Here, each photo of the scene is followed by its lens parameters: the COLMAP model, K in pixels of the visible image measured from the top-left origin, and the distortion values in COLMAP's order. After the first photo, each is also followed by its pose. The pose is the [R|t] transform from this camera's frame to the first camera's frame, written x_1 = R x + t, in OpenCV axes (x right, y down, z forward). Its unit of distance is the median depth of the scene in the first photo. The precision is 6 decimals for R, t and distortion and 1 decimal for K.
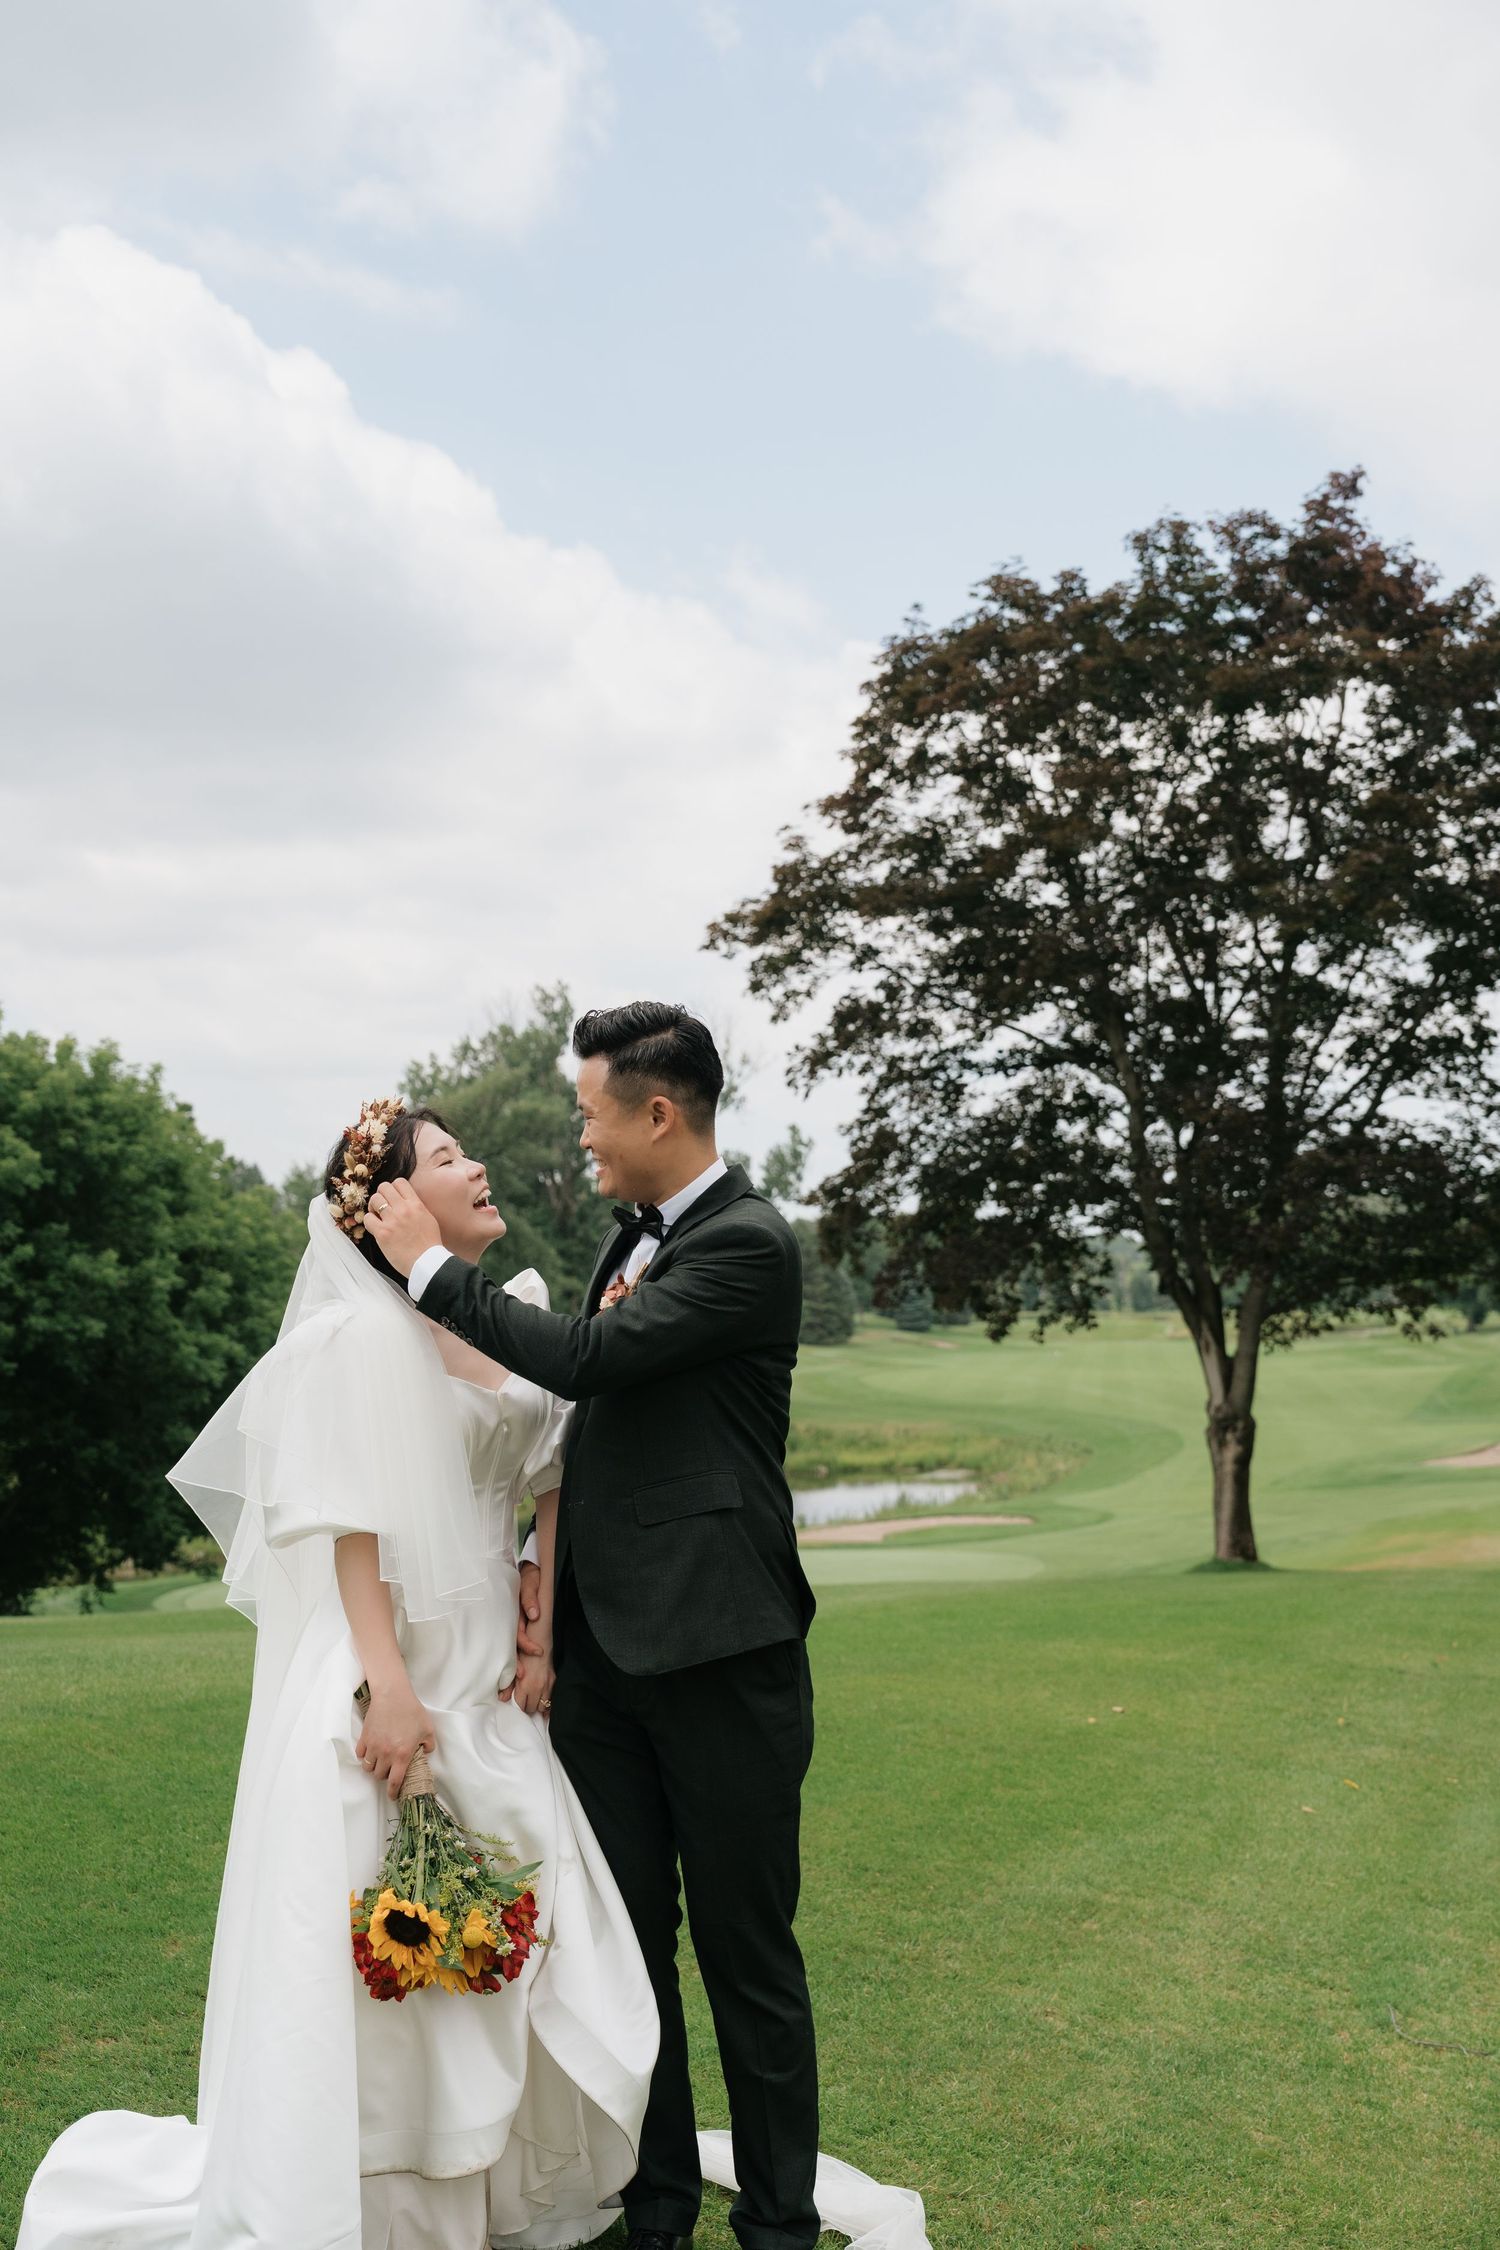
lens RADIAL K [[2555.5, 0, 727.3], [0, 2555.5, 1124.8], [0, 0, 1]] dist [0.002364, -0.008461]
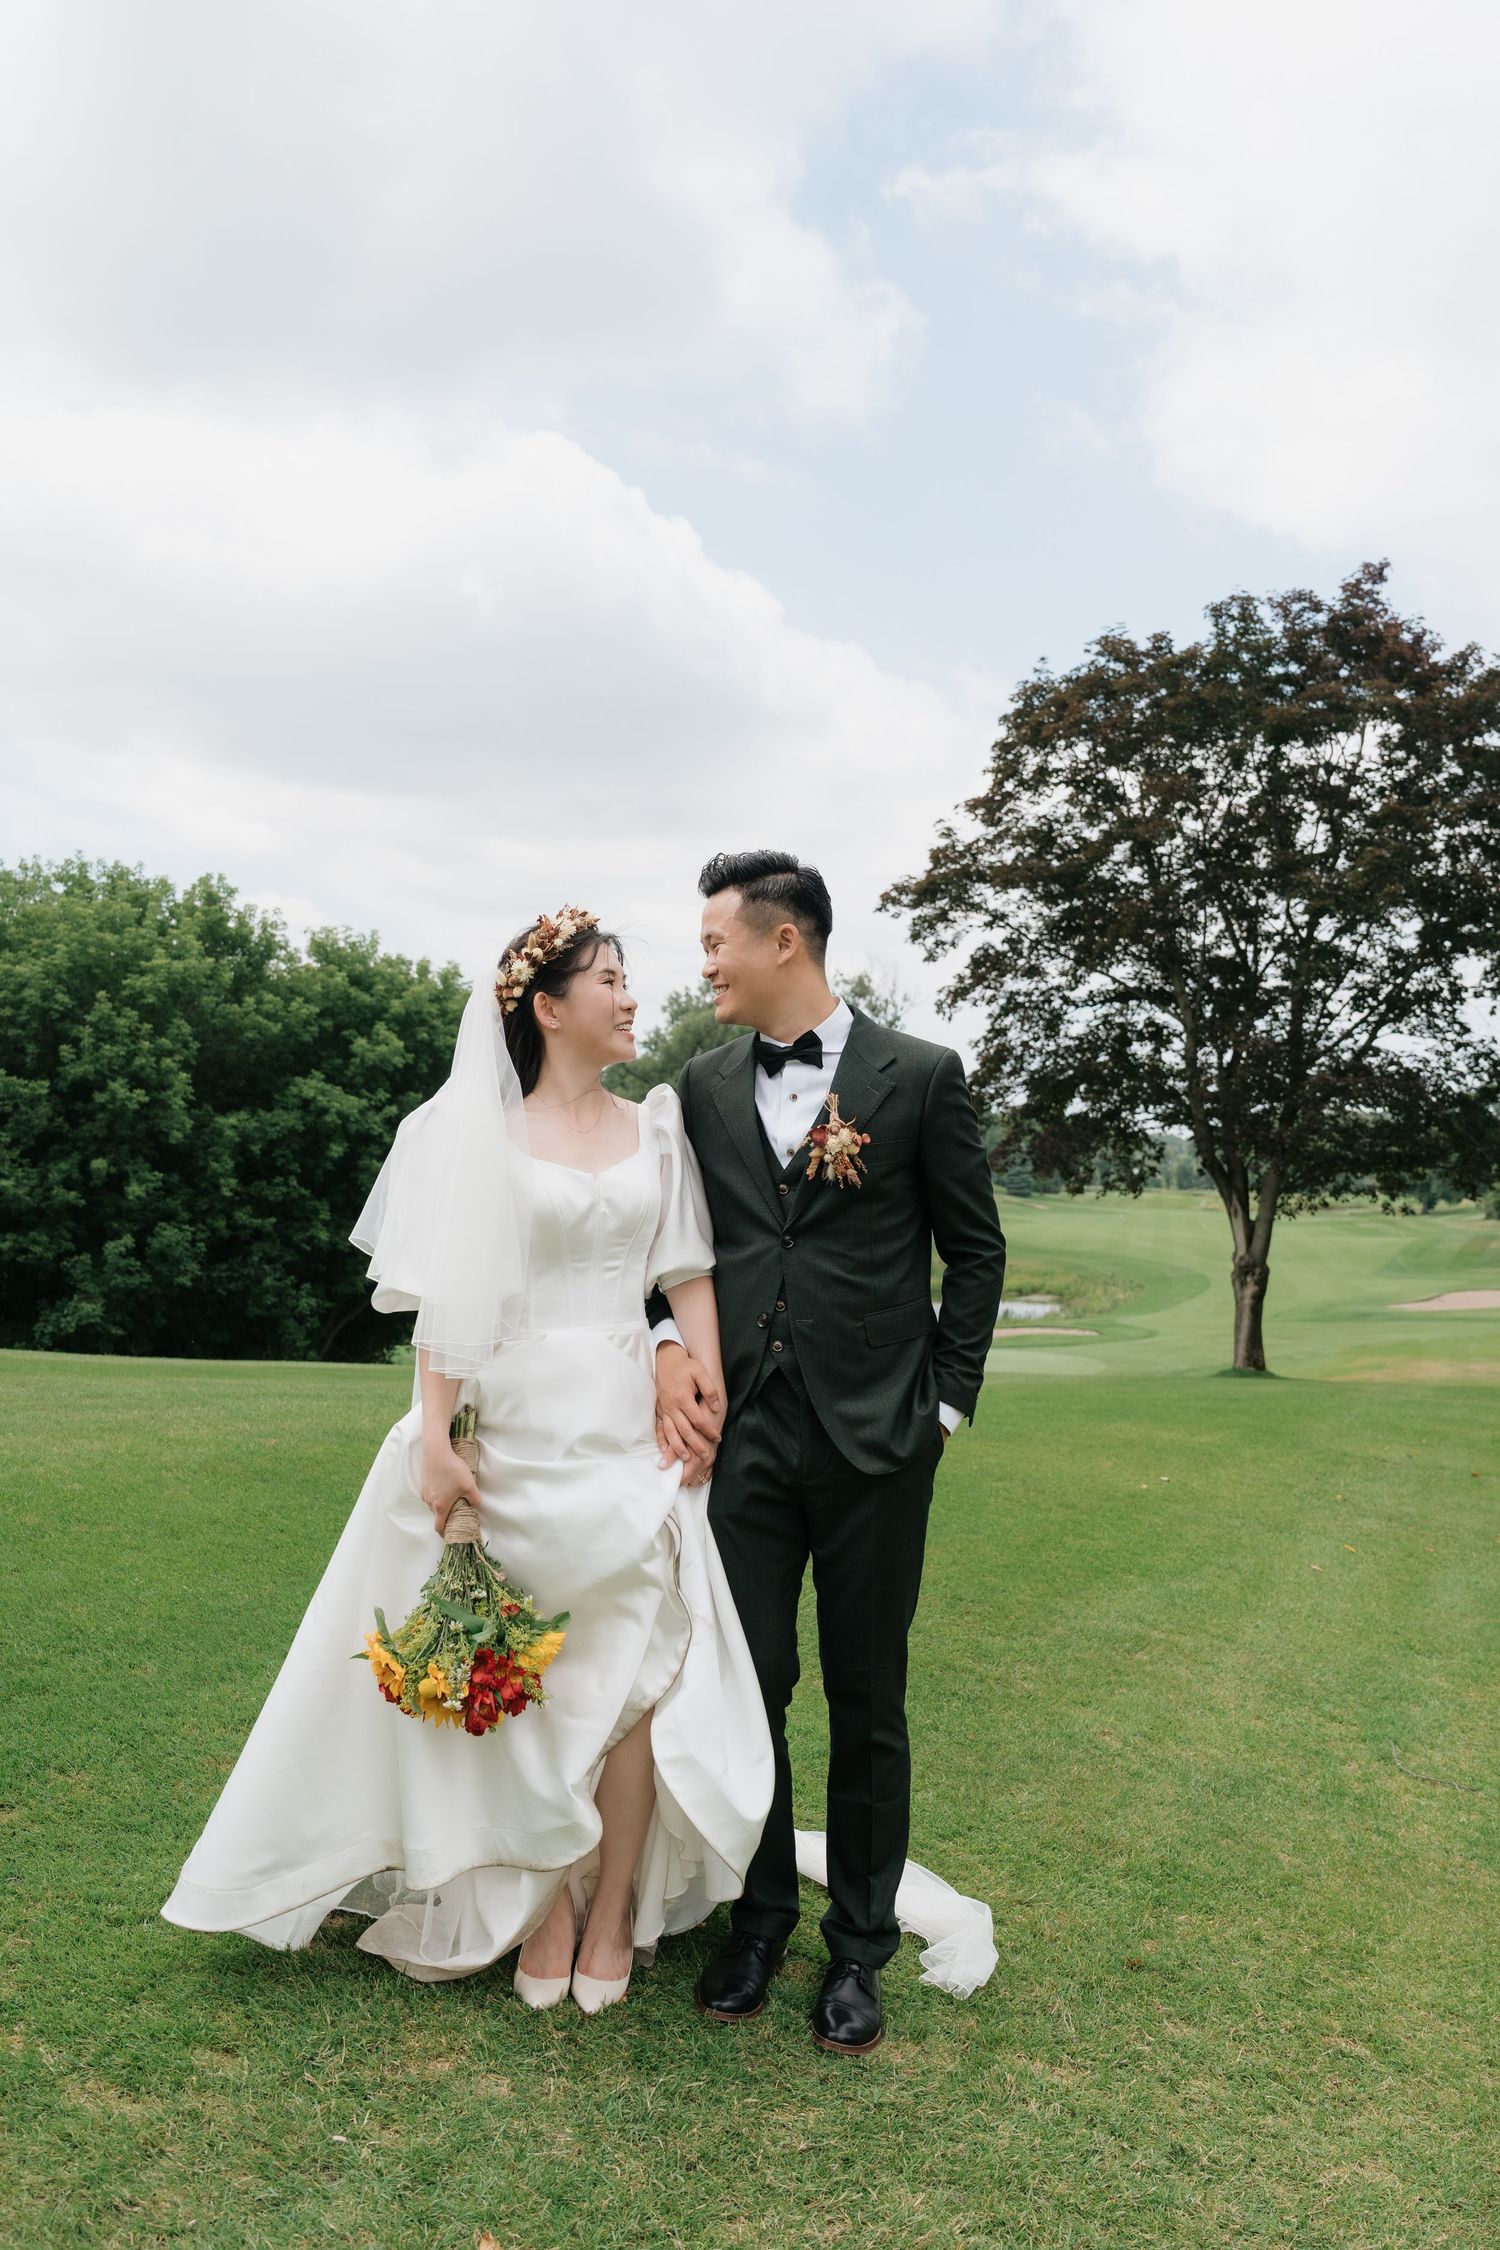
lens RADIAL K [[1786.5, 0, 750.0], [0, 1786.5, 1125.0], [0, 0, 1]] dist [0.002484, -0.002335]
pose [[0.996100, 0.040700, -0.078286, 0.002659], [-0.037152, 0.998239, 0.046253, 0.005858], [0.080030, -0.043164, 0.995857, 0.033162]]
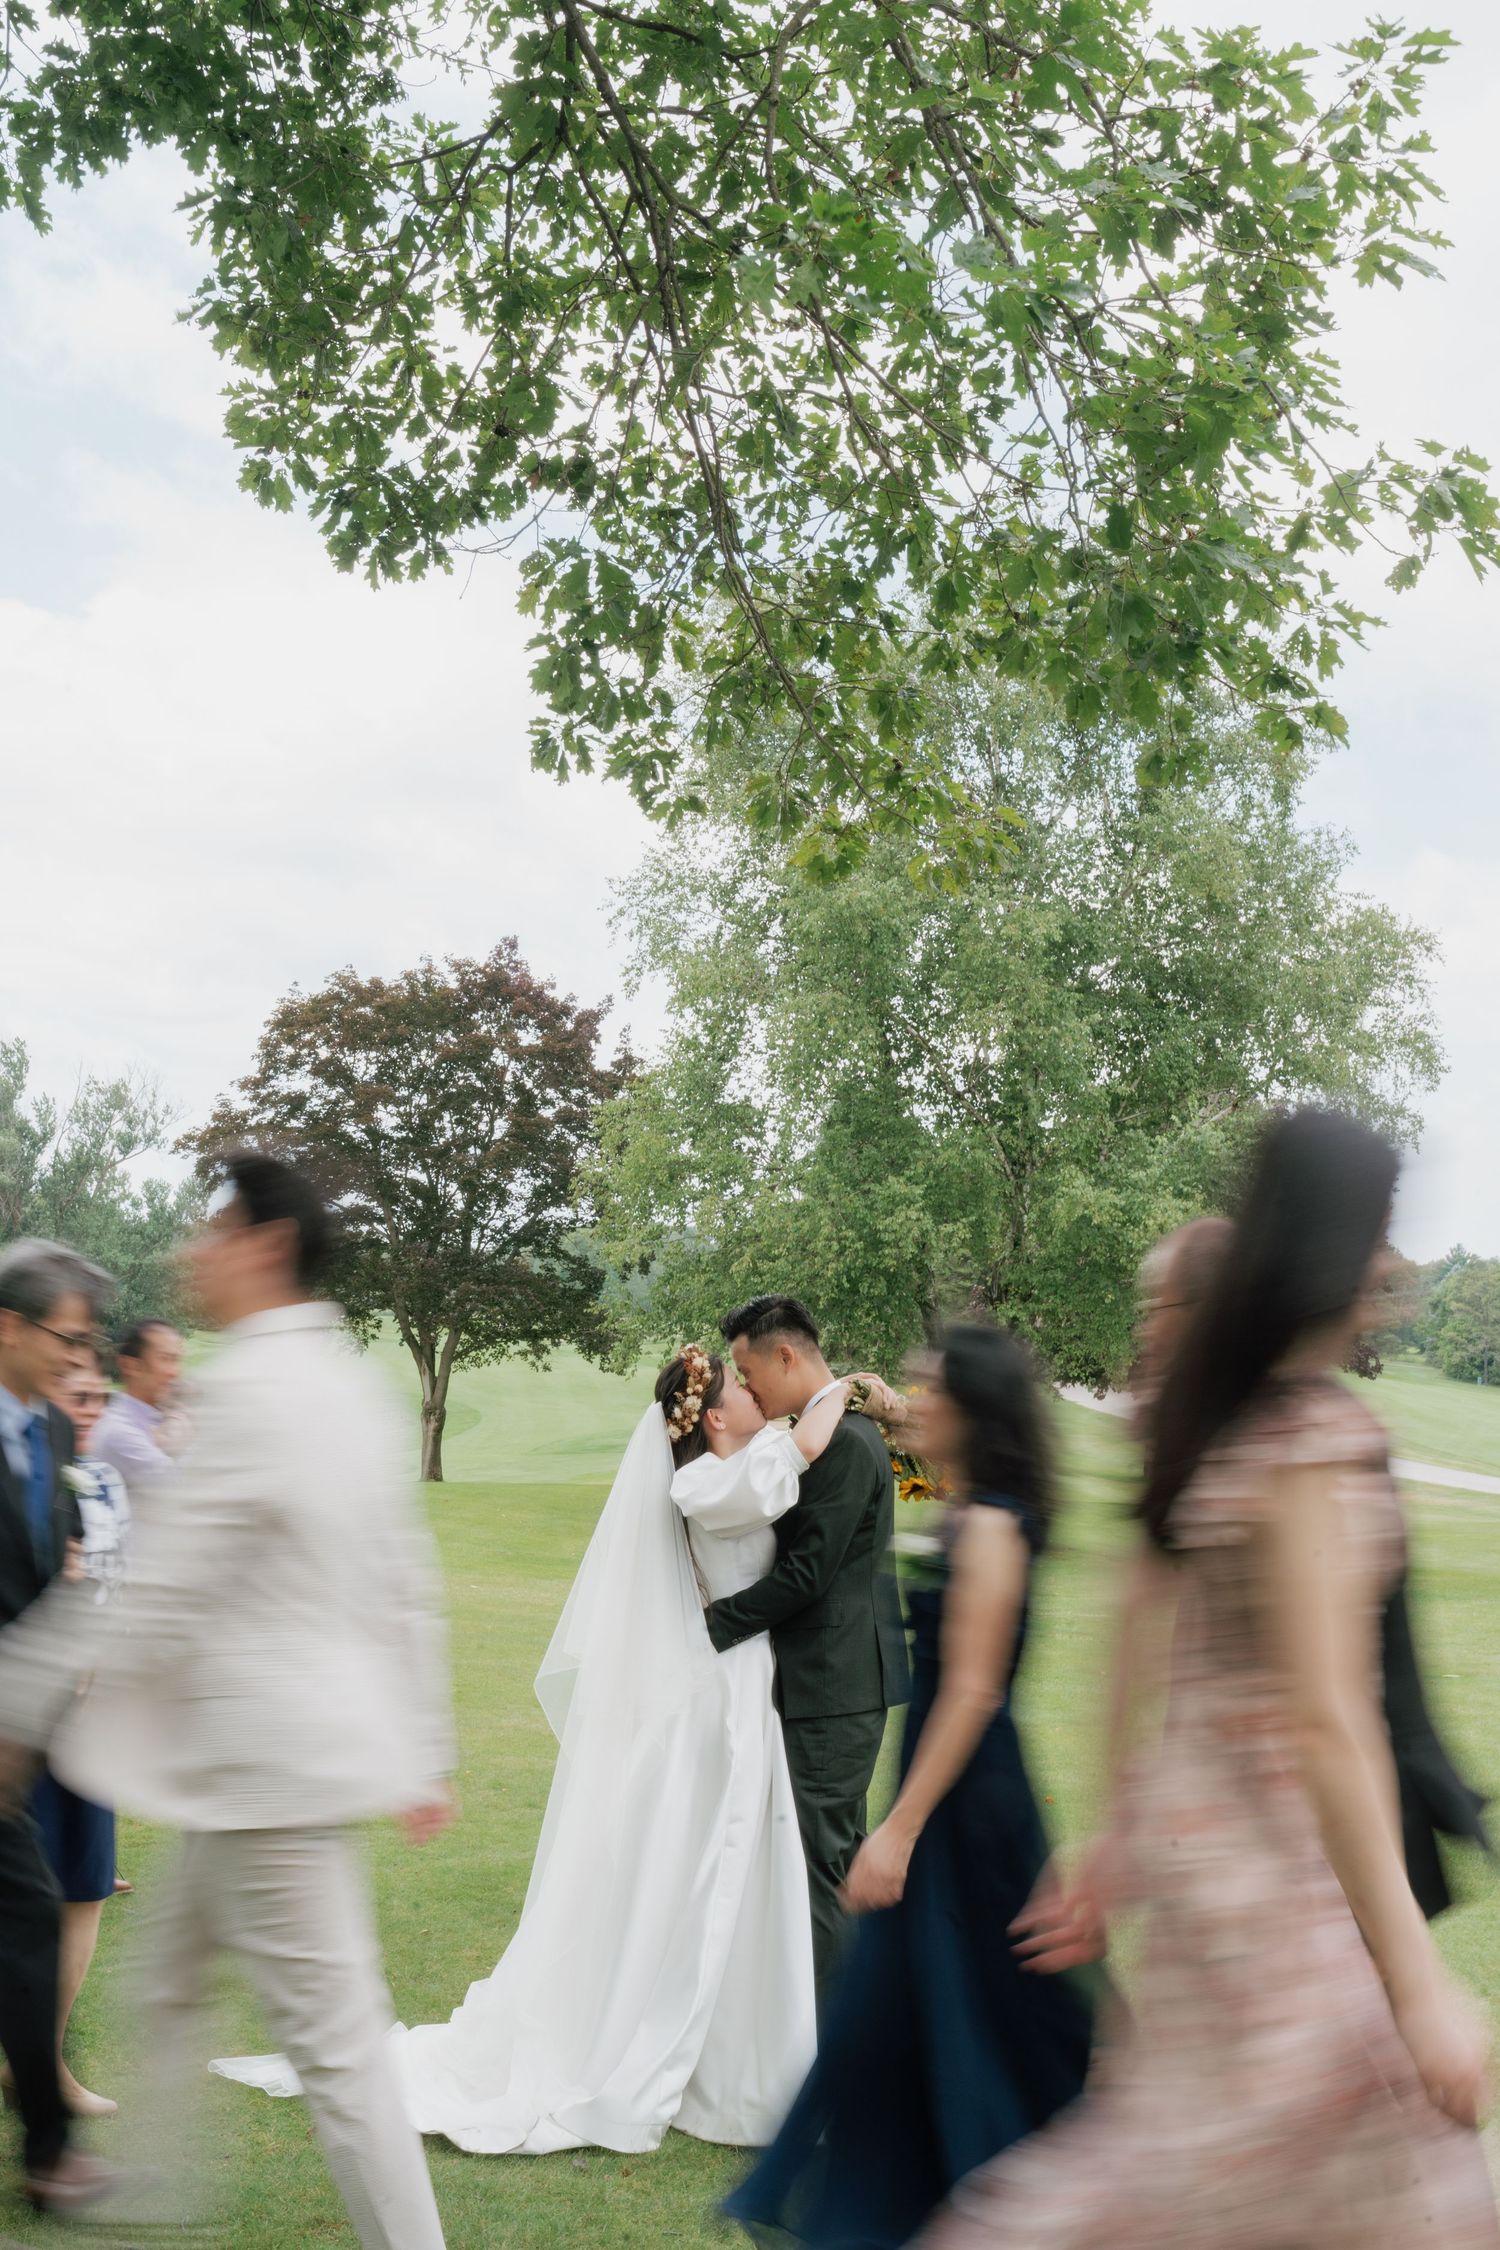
lens RADIAL K [[2554.8, 0, 748.4], [0, 2554.8, 1127.8], [0, 0, 1]] dist [0.105696, 0.006943]
pose [[0.969457, 0.061267, 0.237488, -0.048132], [-0.064281, 0.997920, 0.004959, -0.123715], [-0.236690, -0.020074, 0.971378, -0.954001]]
